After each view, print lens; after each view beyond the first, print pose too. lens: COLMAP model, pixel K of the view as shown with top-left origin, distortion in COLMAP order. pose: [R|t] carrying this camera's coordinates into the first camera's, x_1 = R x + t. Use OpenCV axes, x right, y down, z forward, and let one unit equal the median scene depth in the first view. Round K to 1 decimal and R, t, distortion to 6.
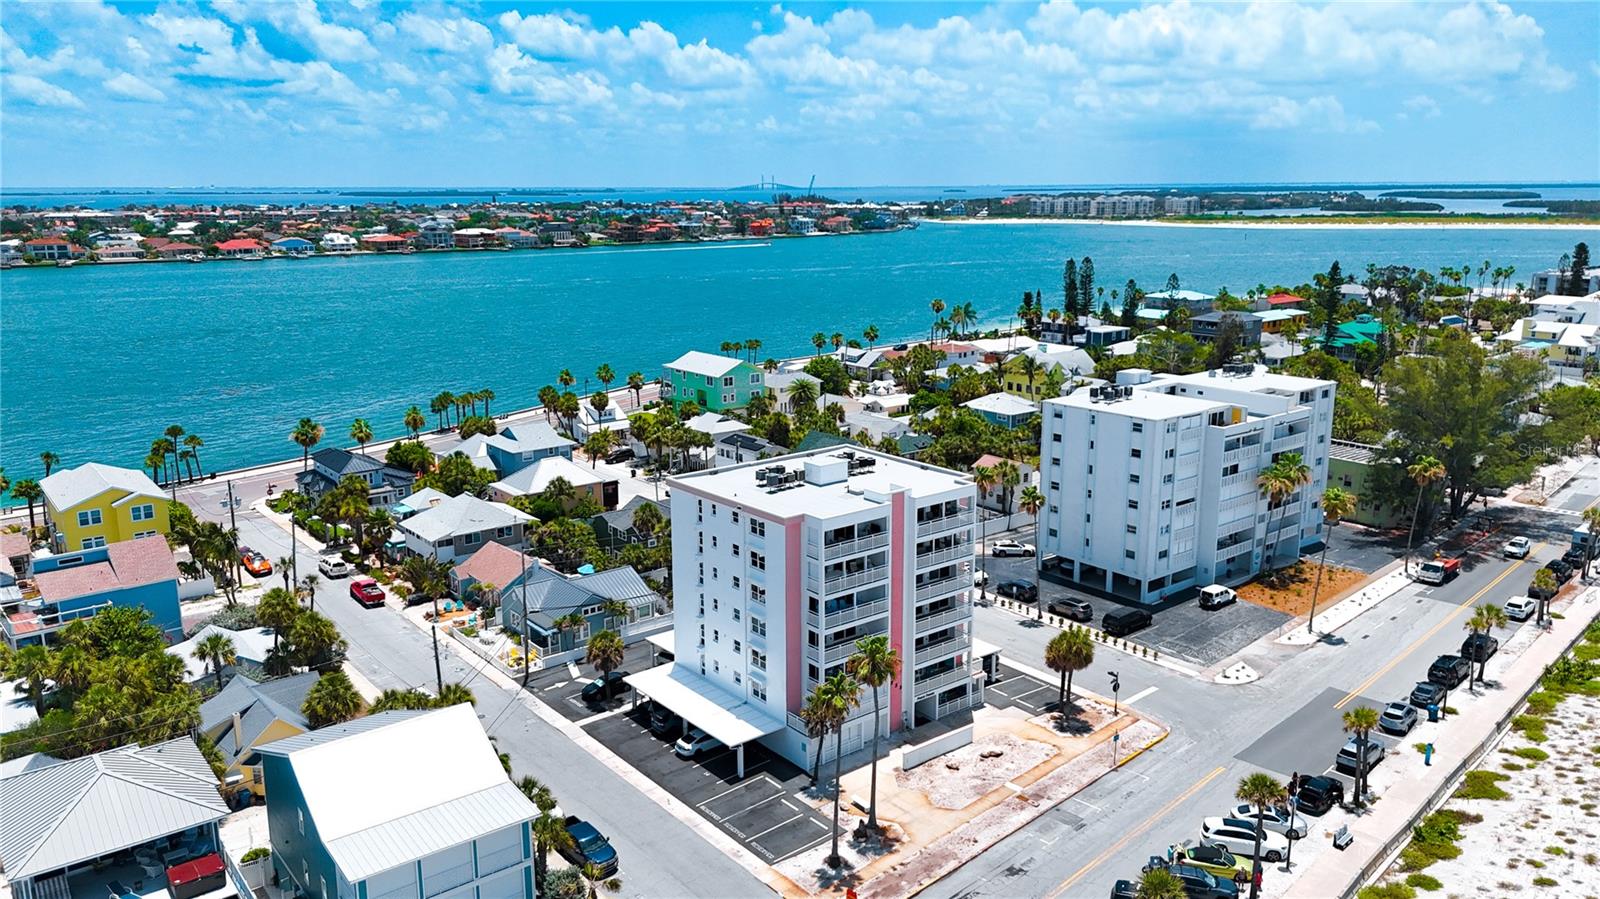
lens RADIAL K [[1180.1, 0, 803.5], [0, 1180.1, 443.5], [0, 0, 1]] dist [0.033270, -0.014515]
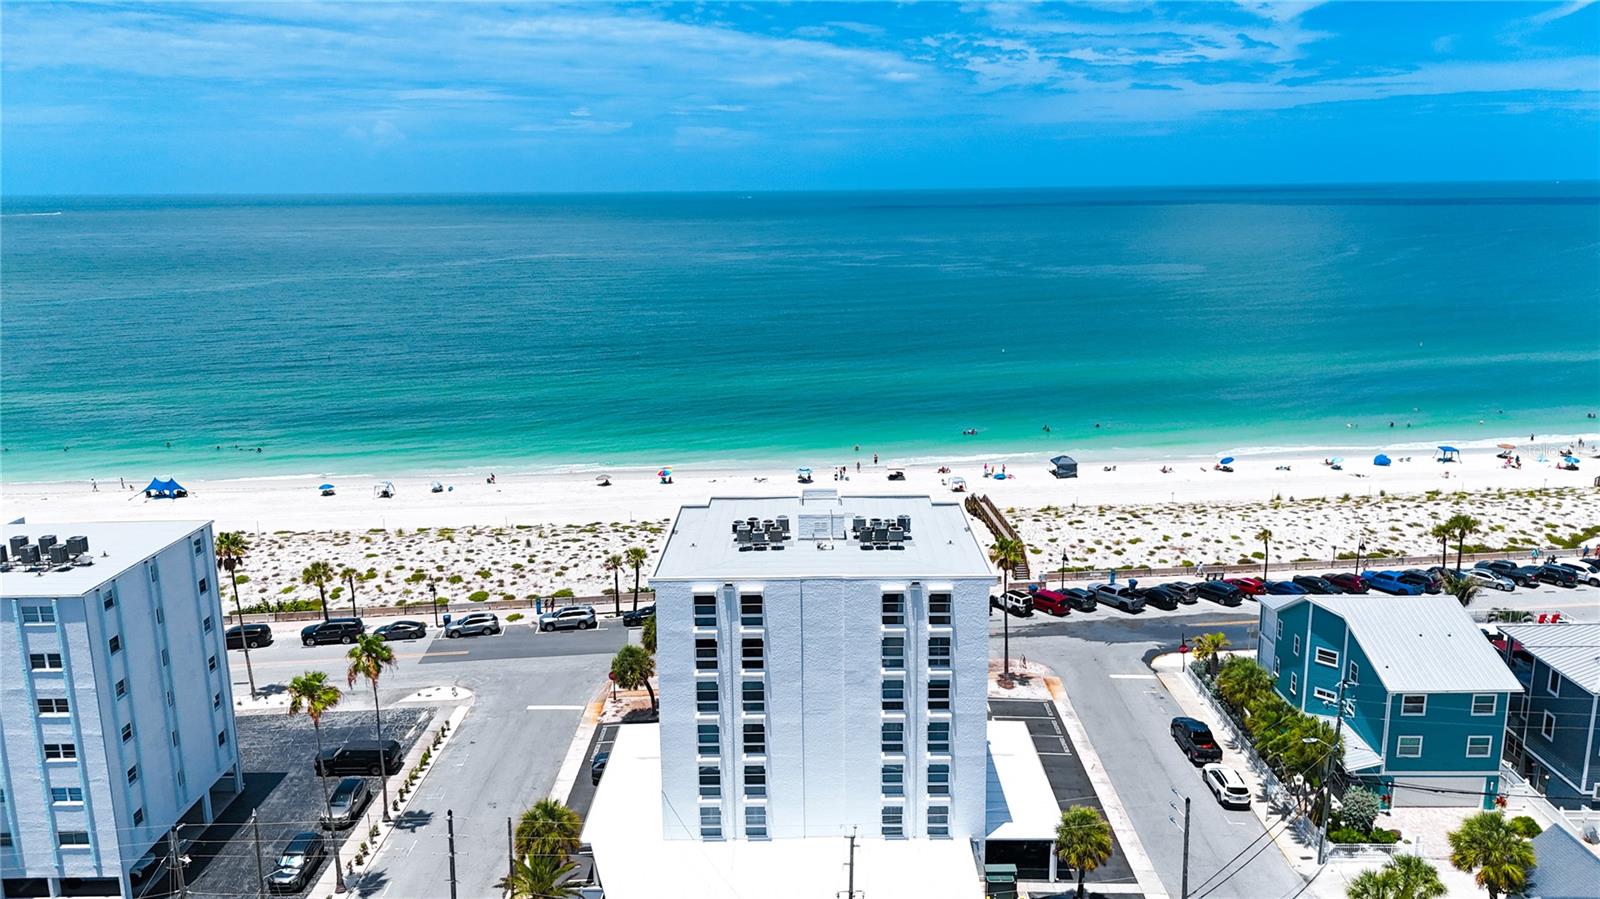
lens RADIAL K [[1180.1, 0, 808.8], [0, 1180.1, 450.0], [0, 0, 1]] dist [0.033270, -0.014515]
pose [[-0.779162, -0.127711, 0.613674, -0.476576], [0.146158, 0.915022, 0.375996, -0.336850], [-0.609544, 0.382656, -0.694284, 1.626813]]
